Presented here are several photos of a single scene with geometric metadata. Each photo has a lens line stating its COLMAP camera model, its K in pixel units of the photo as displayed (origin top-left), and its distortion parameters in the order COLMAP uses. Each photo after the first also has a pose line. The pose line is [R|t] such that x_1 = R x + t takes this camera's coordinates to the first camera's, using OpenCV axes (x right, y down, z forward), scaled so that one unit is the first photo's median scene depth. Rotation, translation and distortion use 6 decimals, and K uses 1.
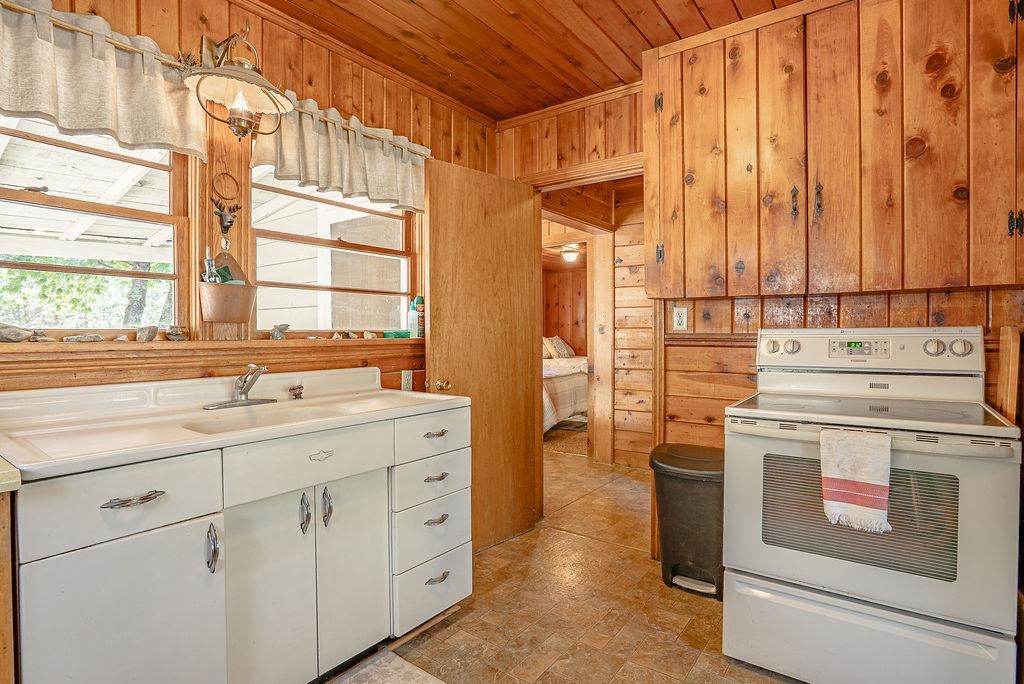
lens RADIAL K [[523.0, 0, 511.2], [0, 523.0, 341.2], [0, 0, 1]] dist [-0.021565, -0.000545]
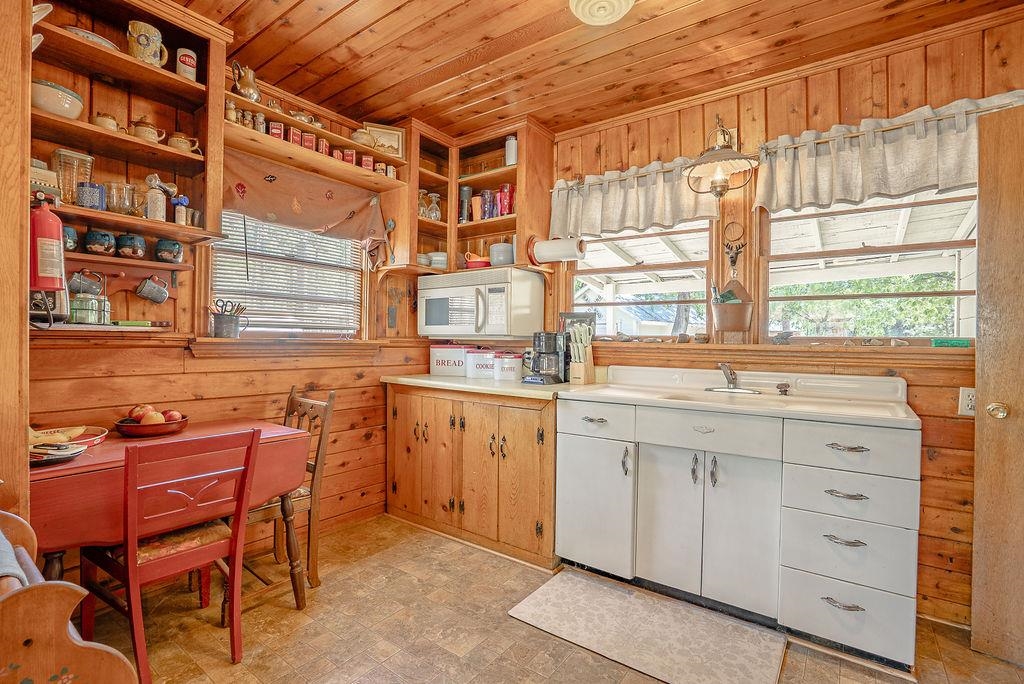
lens RADIAL K [[468.0, 0, 512.2], [0, 468.0, 339.9], [0, 0, 1]] dist [-0.031862, 0.003726]
pose [[0.011306, 0.000518, -0.999936, 0.688121], [-0.026046, 0.999661, 0.000223, 0.002981], [0.999597, 0.026042, 0.011315, 0.413279]]
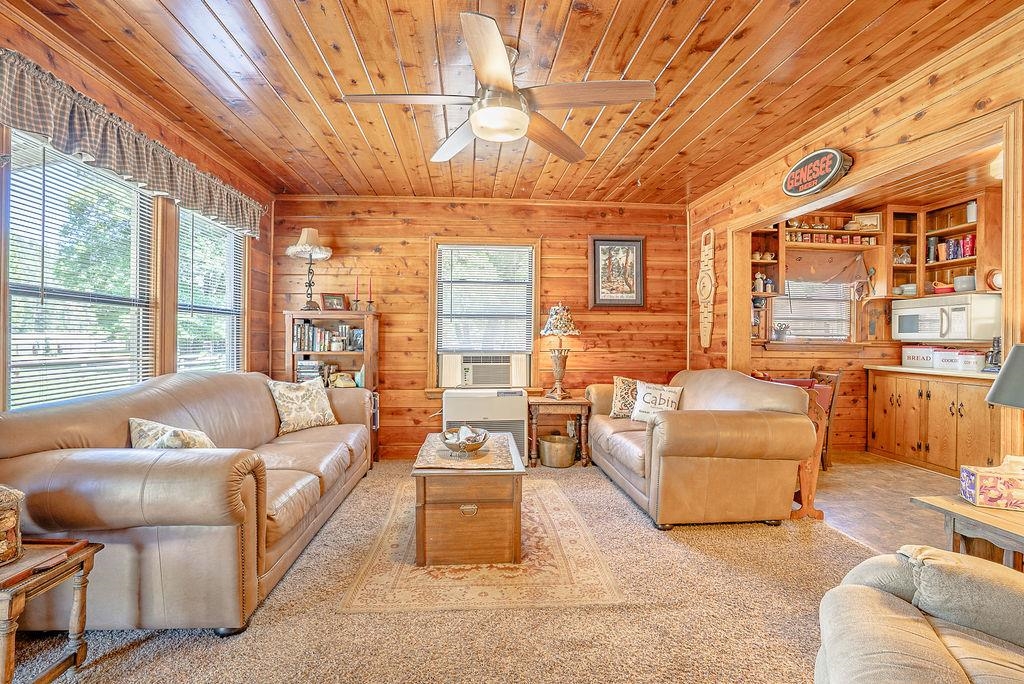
lens RADIAL K [[468.0, 0, 506.7], [0, 468.0, 341.1], [0, 0, 1]] dist [-0.031862, 0.003726]
pose [[-0.759349, -0.003810, -0.650673, 2.154766], [-0.020079, 0.999644, 0.017578, 0.003310], [0.650374, 0.026413, -0.759155, 0.613752]]
